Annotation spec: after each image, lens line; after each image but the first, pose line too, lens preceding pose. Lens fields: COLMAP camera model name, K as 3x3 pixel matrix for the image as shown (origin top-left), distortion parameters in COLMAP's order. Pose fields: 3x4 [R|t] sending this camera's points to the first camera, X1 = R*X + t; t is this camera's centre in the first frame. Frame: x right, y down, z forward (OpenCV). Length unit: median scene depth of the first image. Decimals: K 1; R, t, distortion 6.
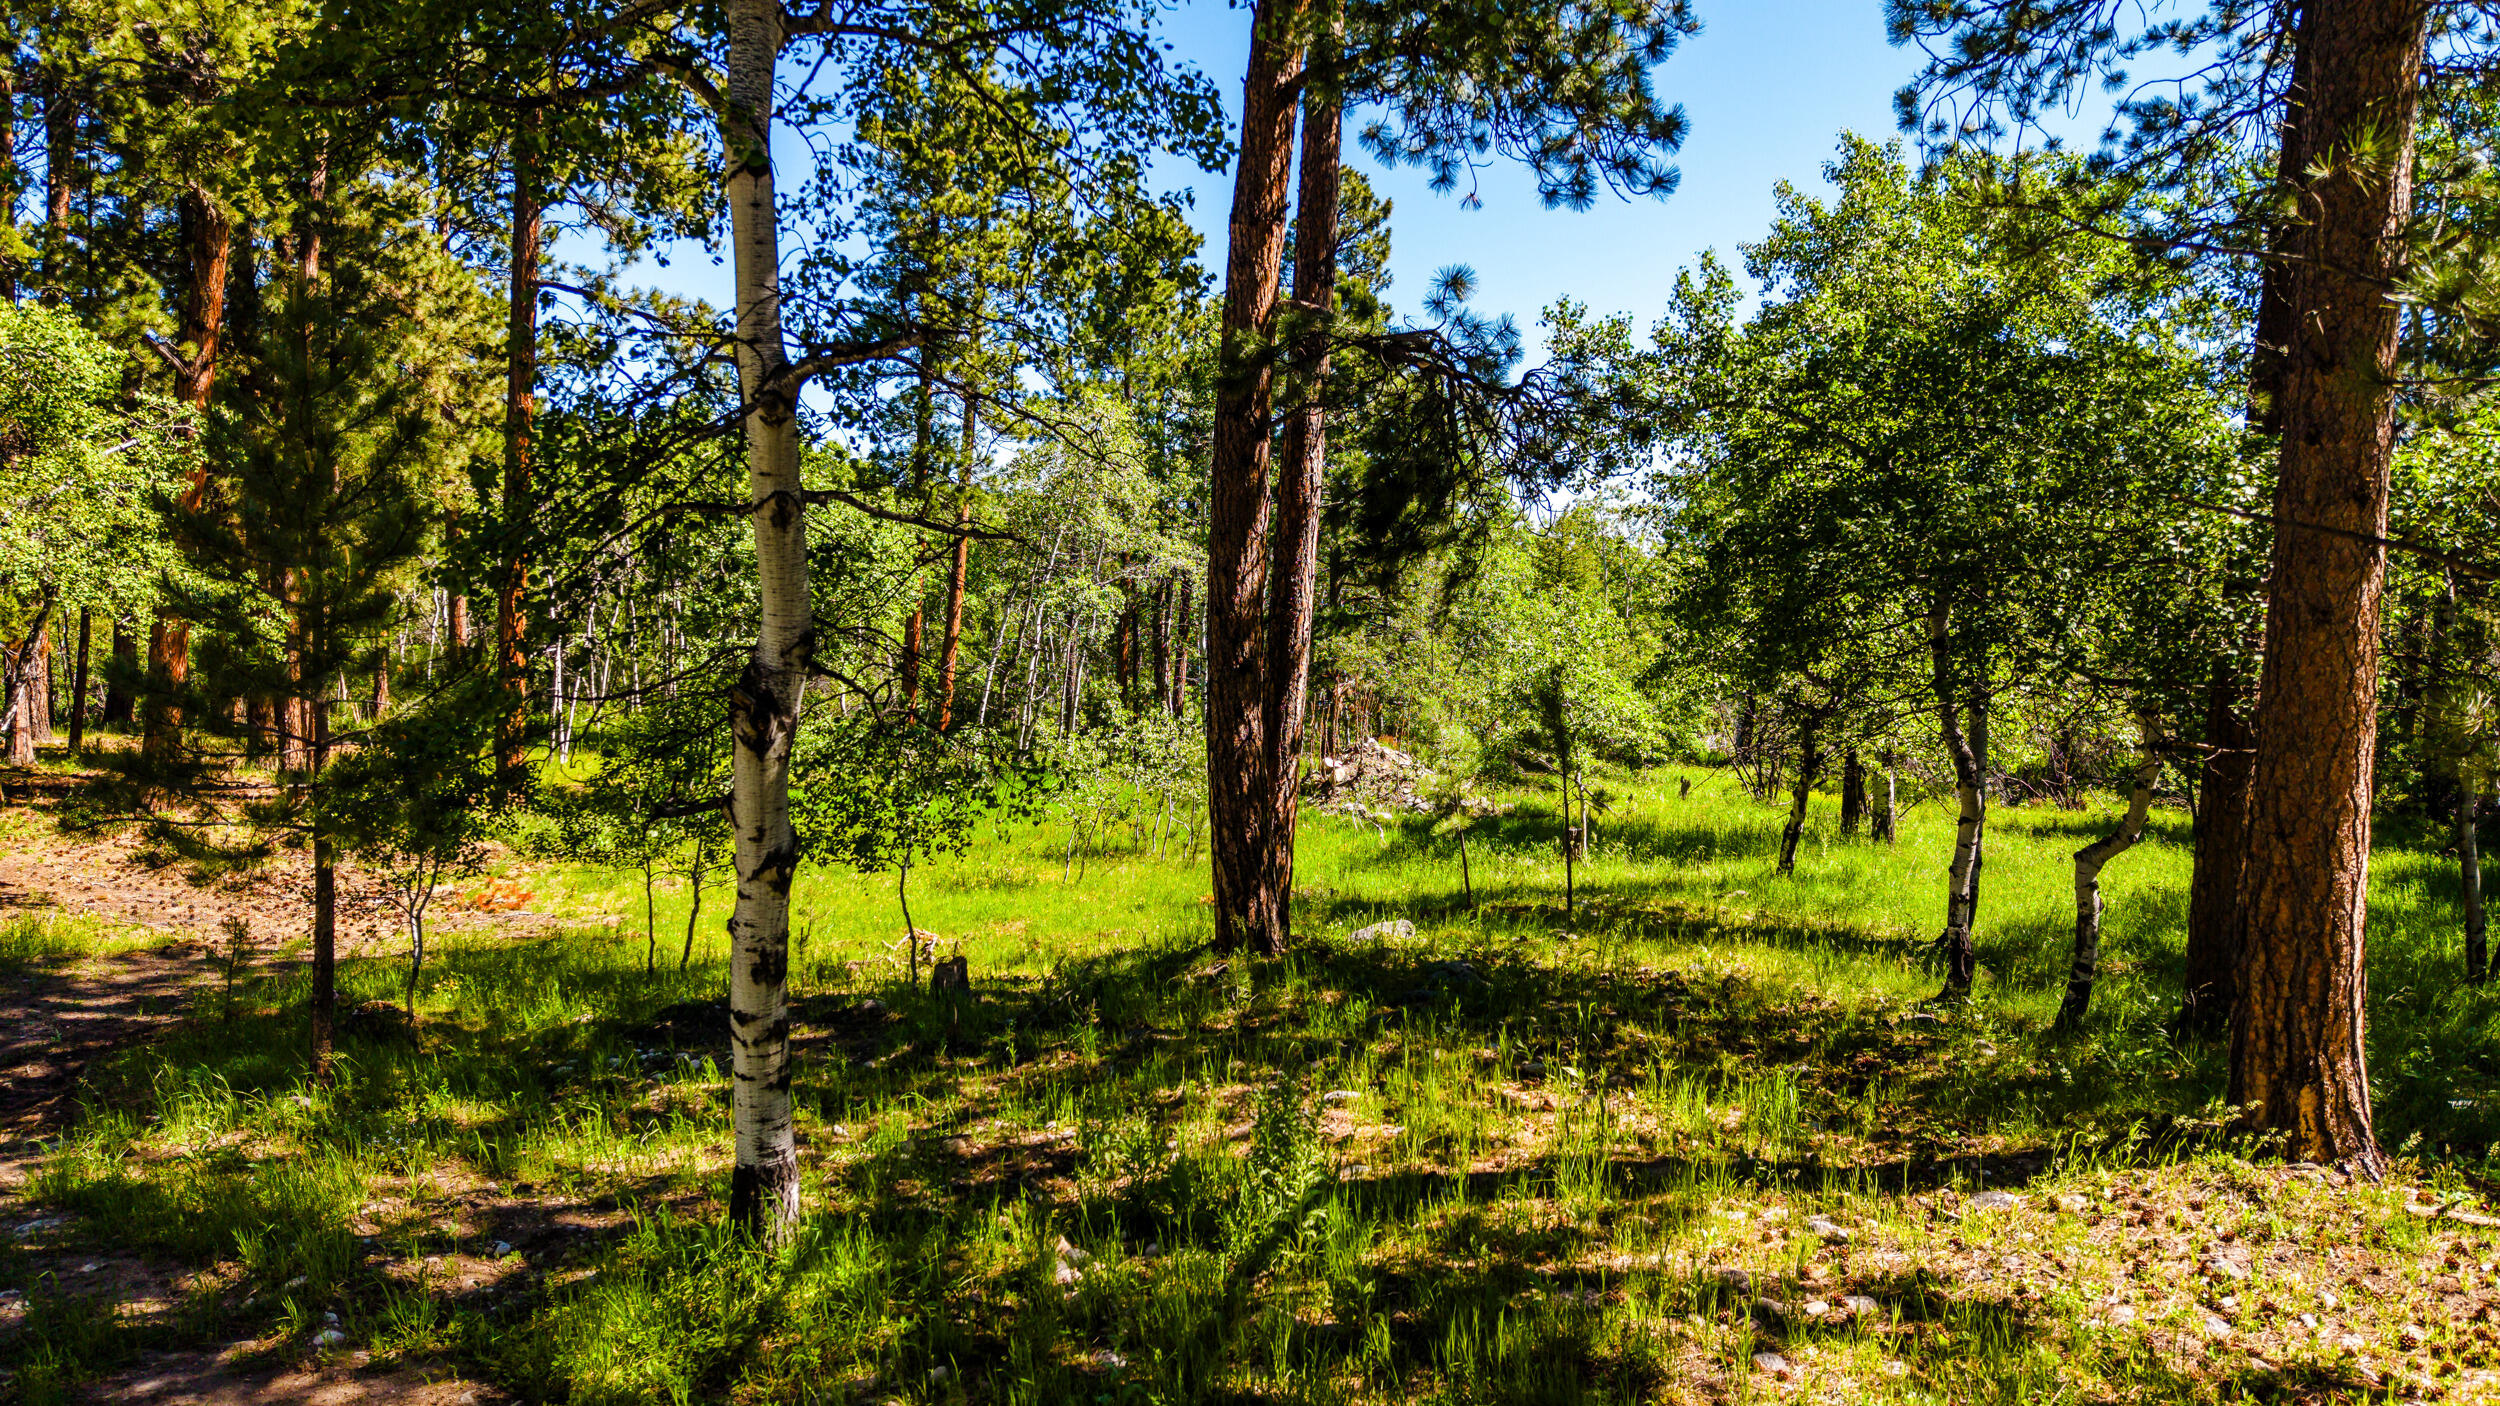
lens RADIAL K [[1678.5, 0, 1244.9], [0, 1678.5, 697.9], [0, 0, 1]] dist [0.046872, -0.043076]
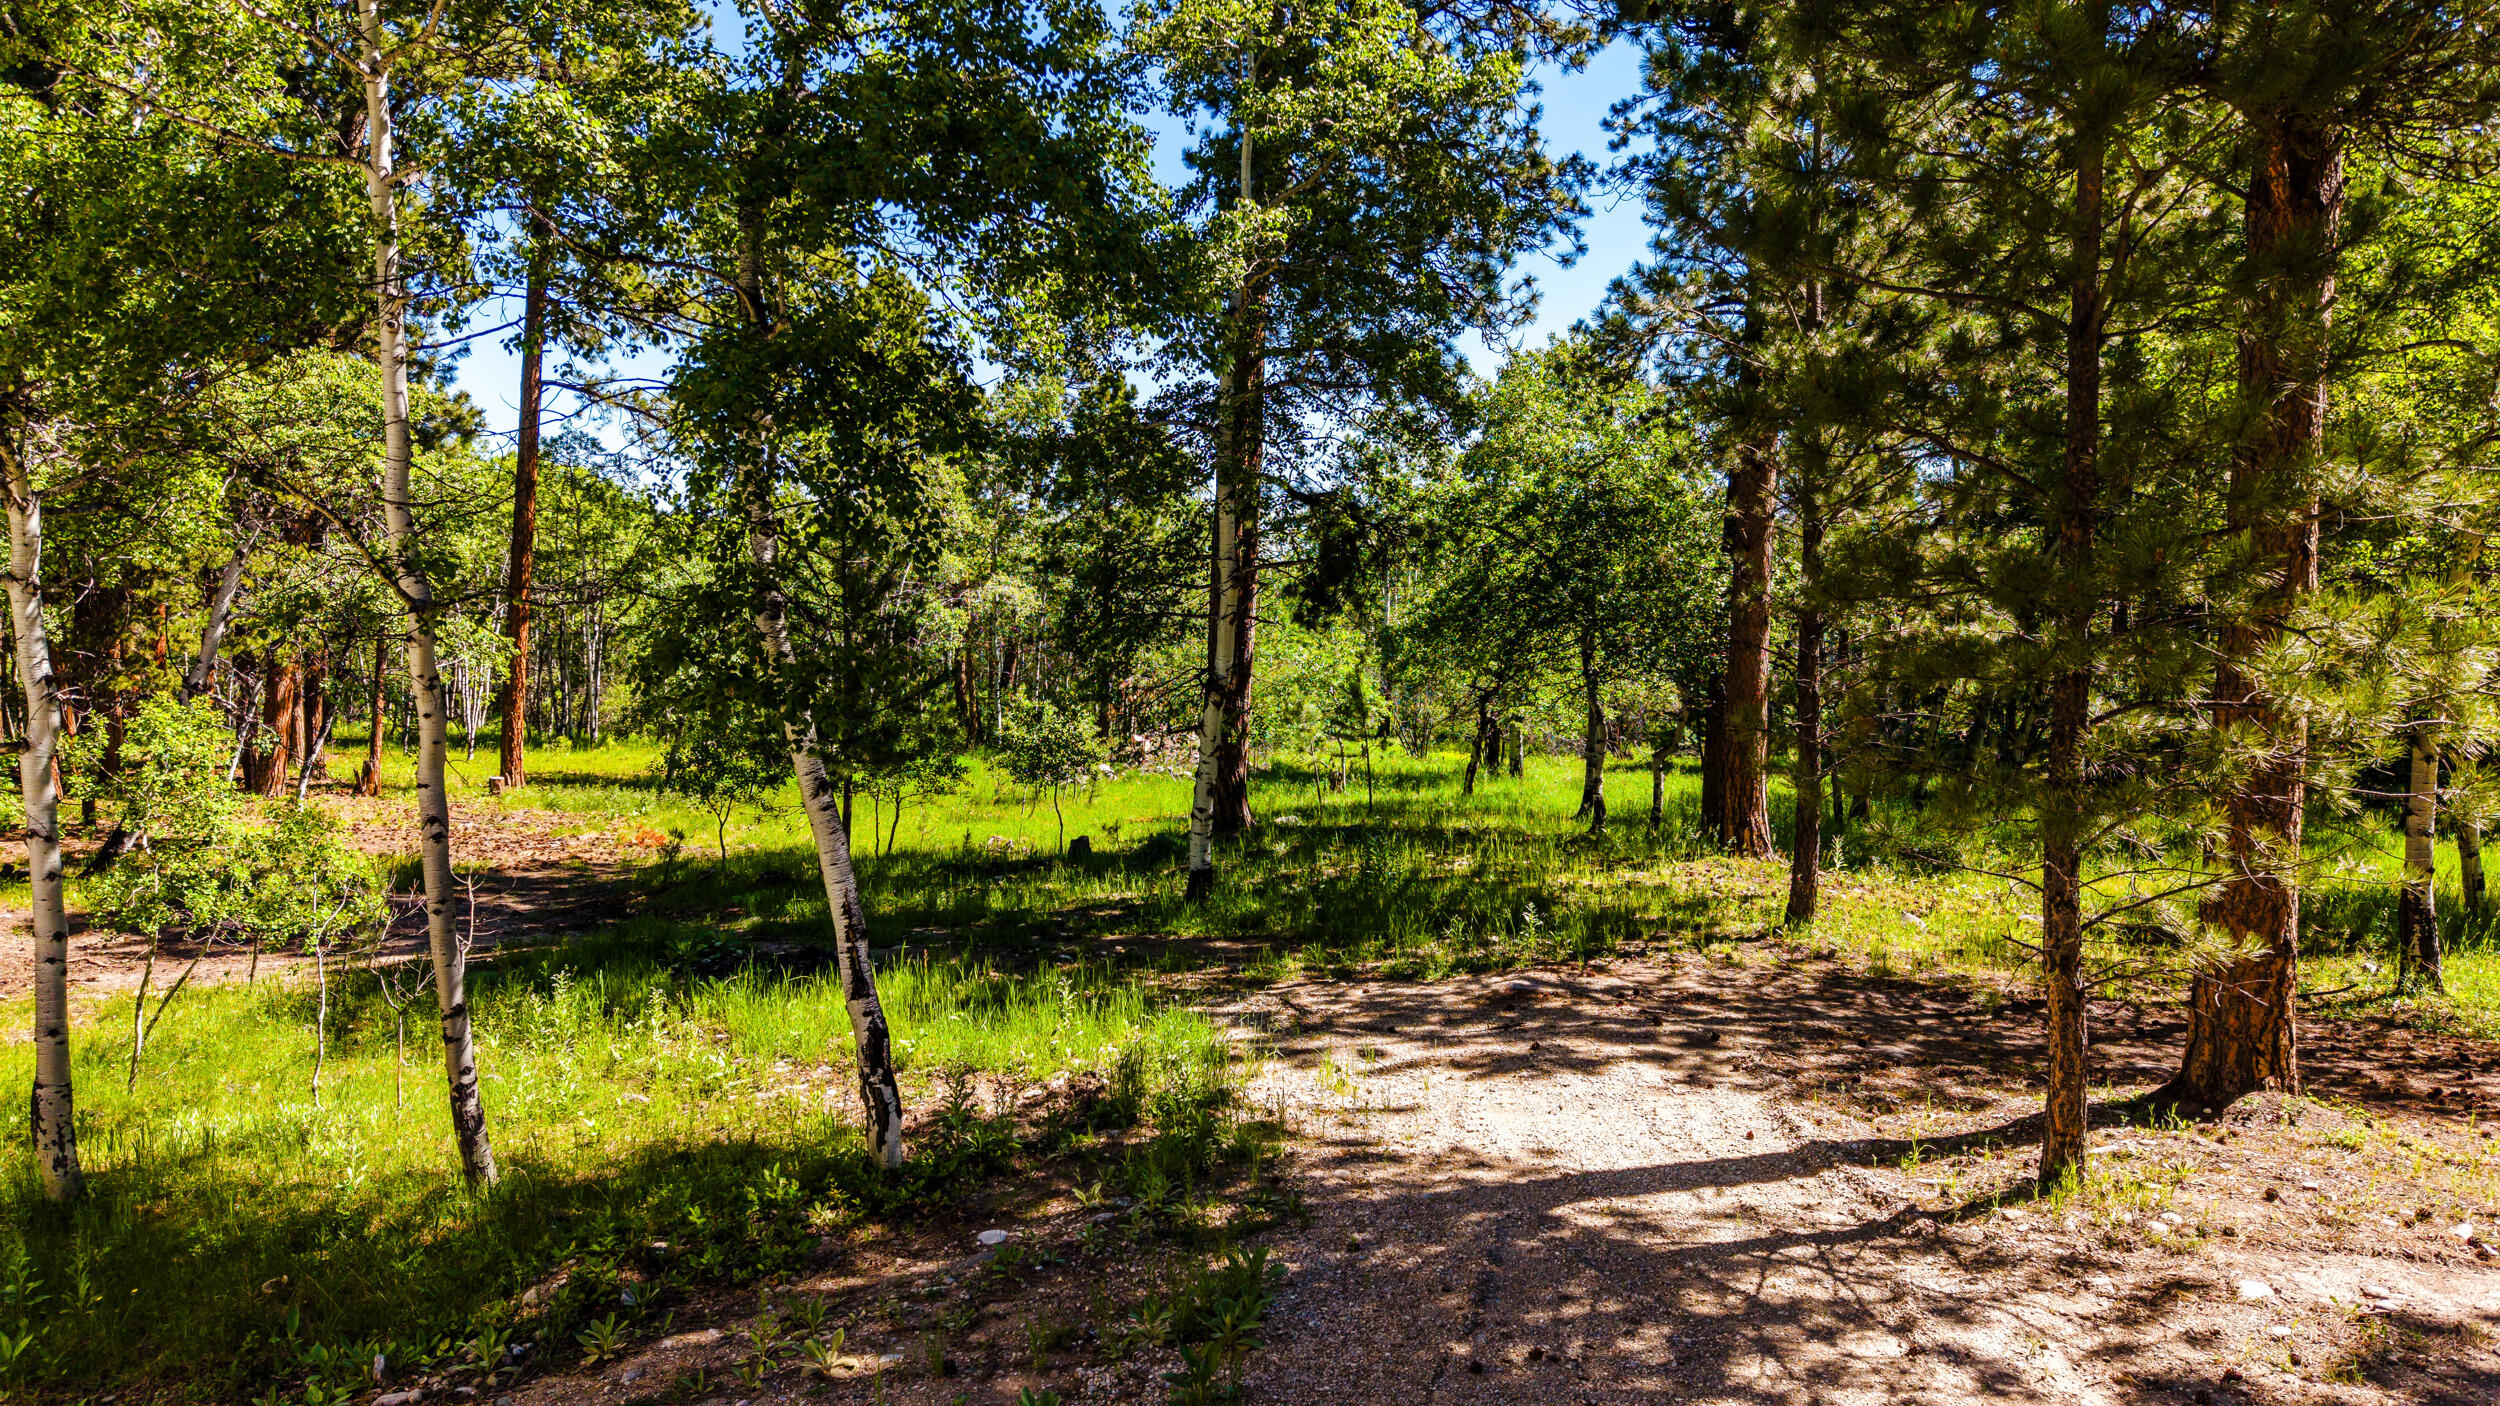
lens RADIAL K [[1678.5, 0, 1241.7], [0, 1678.5, 693.1], [0, 0, 1]] dist [0.046872, -0.043076]
pose [[0.970059, -0.027279, 0.241332, -0.382642], [0.027561, 0.999618, 0.002207, 0.002173], [-0.241300, 0.004511, 0.970440, -0.682974]]
